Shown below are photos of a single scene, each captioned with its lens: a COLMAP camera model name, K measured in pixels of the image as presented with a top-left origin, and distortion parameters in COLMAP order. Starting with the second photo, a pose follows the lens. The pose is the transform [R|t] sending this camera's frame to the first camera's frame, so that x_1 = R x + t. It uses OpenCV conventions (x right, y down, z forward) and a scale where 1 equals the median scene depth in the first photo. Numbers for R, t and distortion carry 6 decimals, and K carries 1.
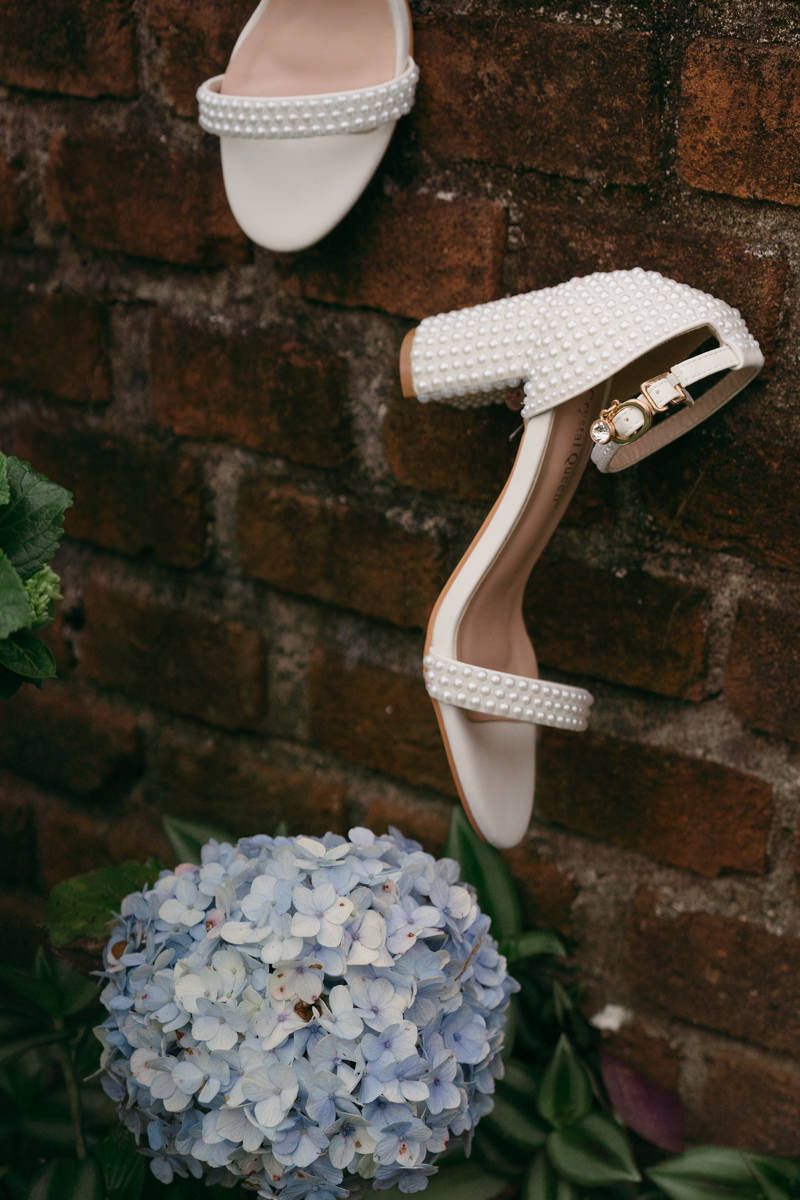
lens RADIAL K [[2161.5, 0, 402.5], [0, 2161.5, 636.5], [0, 0, 1]] dist [0.018026, -0.123464]
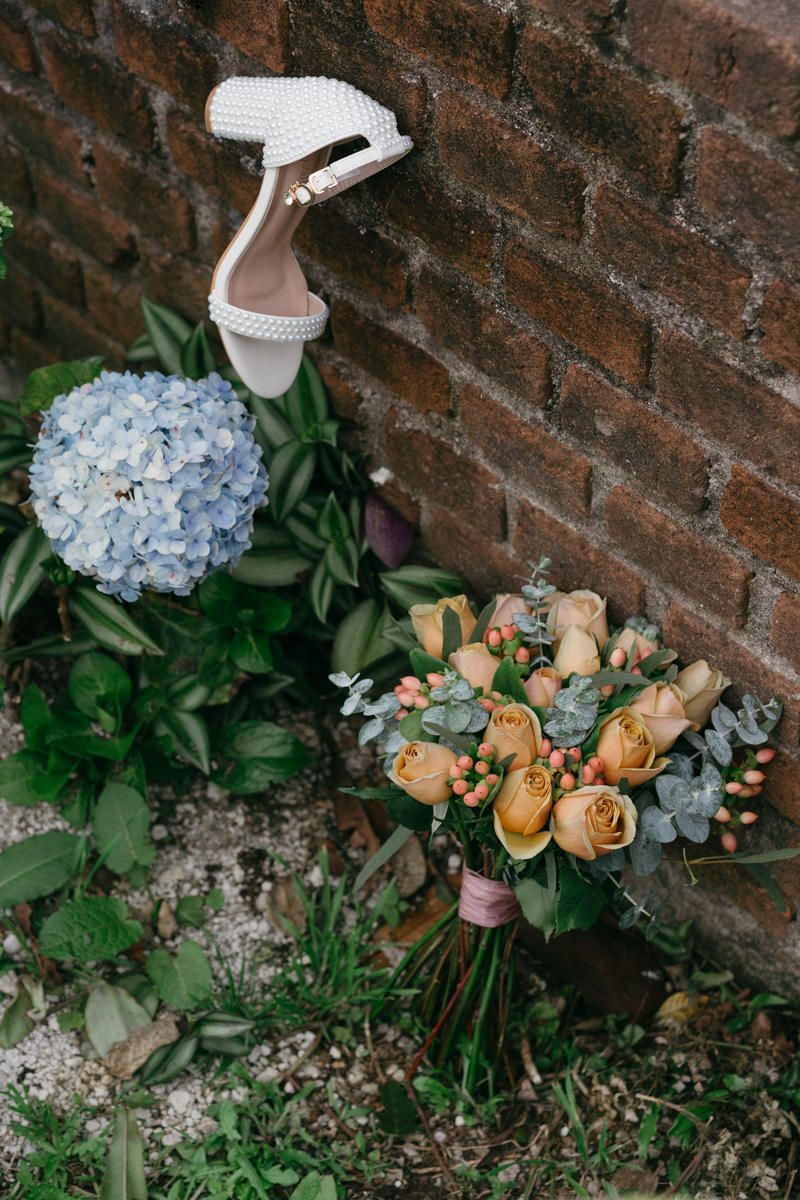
lens RADIAL K [[2263.5, 0, 400.0], [0, 2263.5, 600.0], [0, 0, 1]] dist [-0.027479, 0.082984]
pose [[0.973715, 0.137801, -0.181357, 0.482088], [-0.054365, 0.913821, 0.402462, -0.466596], [0.221187, -0.382024, 0.897293, -0.595681]]
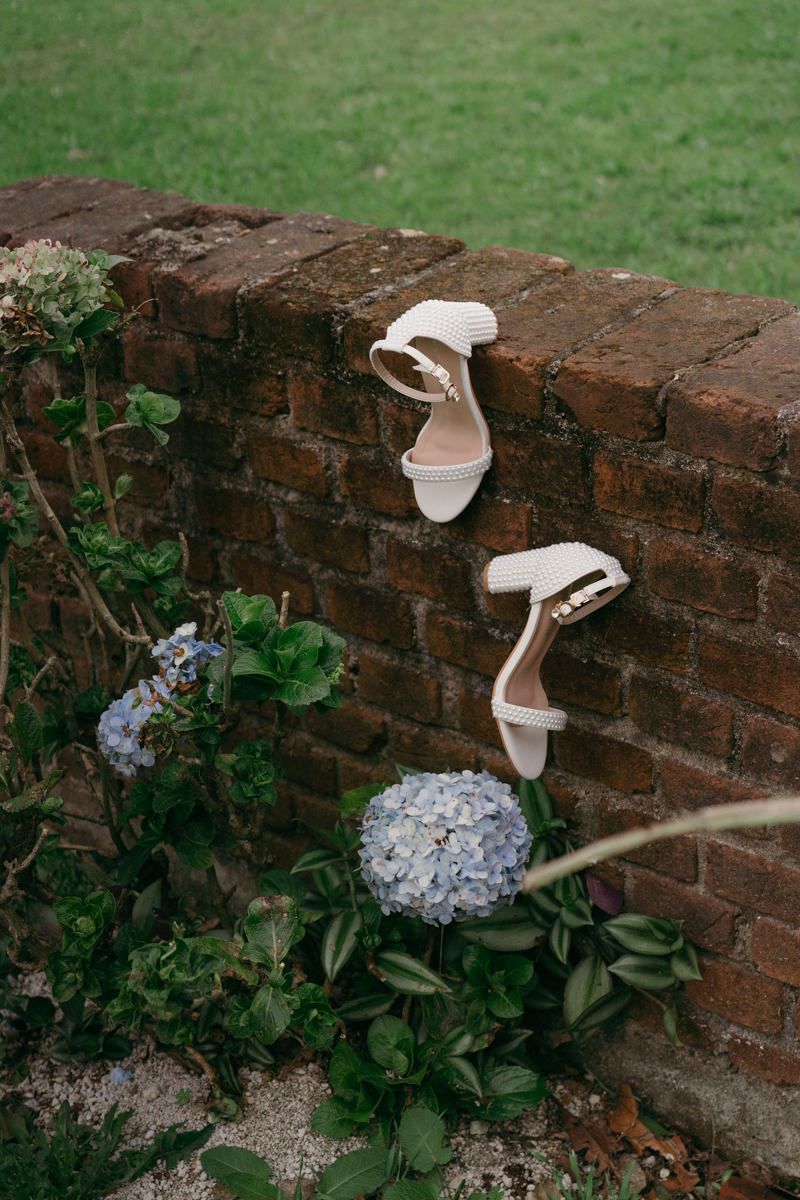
lens RADIAL K [[2161.5, 0, 402.5], [0, 2161.5, 636.5], [0, 0, 1]] dist [0.018026, -0.123464]
pose [[0.989418, 0.003535, -0.145050, 0.252627], [0.000521, 0.999610, 0.027915, -0.124801], [0.145092, -0.027696, 0.989030, -1.357324]]
